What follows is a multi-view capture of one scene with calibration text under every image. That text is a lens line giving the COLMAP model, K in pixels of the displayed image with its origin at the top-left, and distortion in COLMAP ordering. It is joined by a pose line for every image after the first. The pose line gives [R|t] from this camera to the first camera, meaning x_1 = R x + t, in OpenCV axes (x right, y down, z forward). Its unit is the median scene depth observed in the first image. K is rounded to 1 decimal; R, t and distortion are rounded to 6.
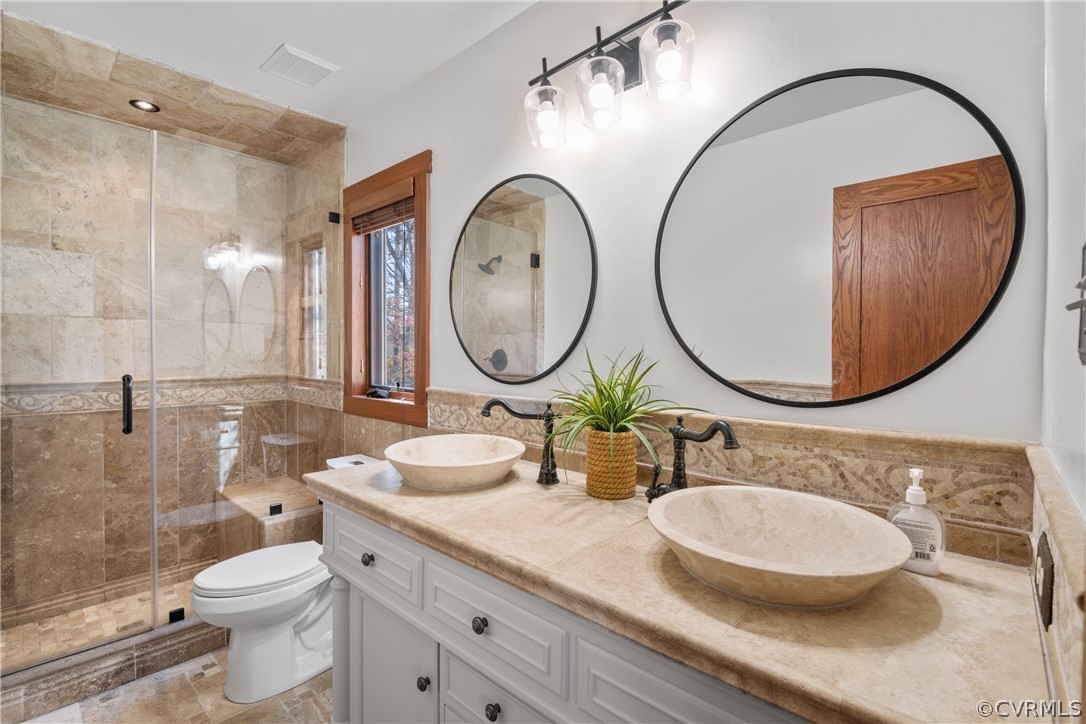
lens RADIAL K [[503.5, 0, 542.5], [0, 503.5, 352.9], [0, 0, 1]] dist [-0.000952, -0.004322]
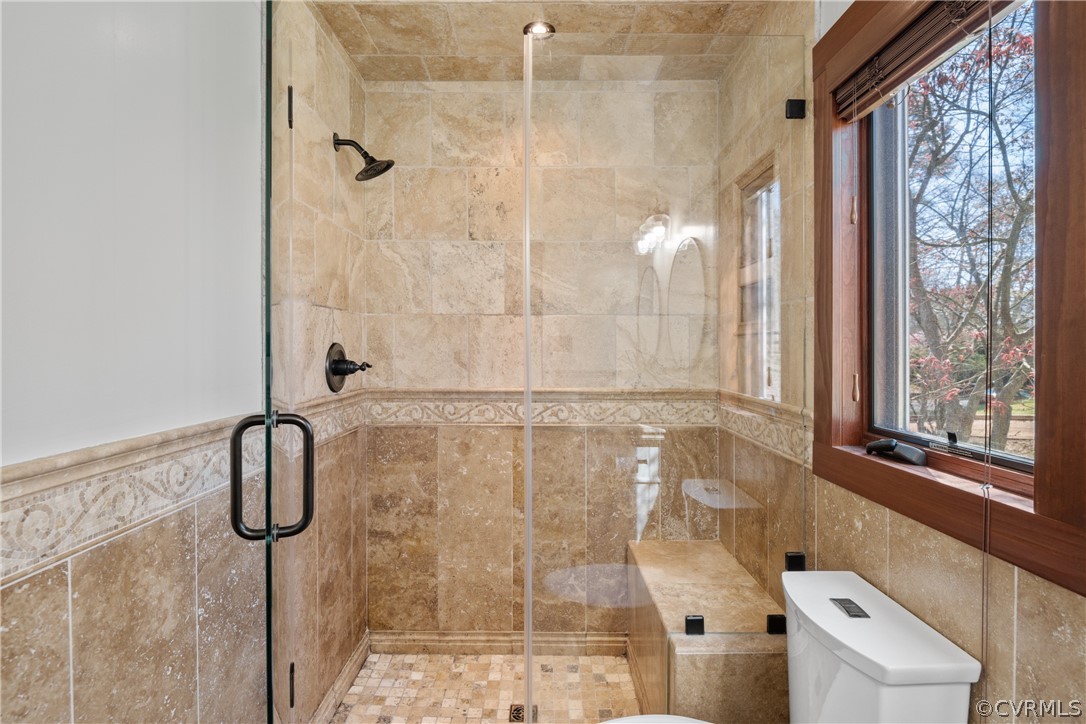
lens RADIAL K [[544.6, 0, 538.4], [0, 544.6, 350.8], [0, 0, 1]] dist [-0.006655, -0.003966]
pose [[0.684239, 0.000297, -0.729258, -0.175528], [-0.001718, 0.999998, -0.001205, -0.008003], [0.729256, 0.002077, 0.684238, 0.395992]]
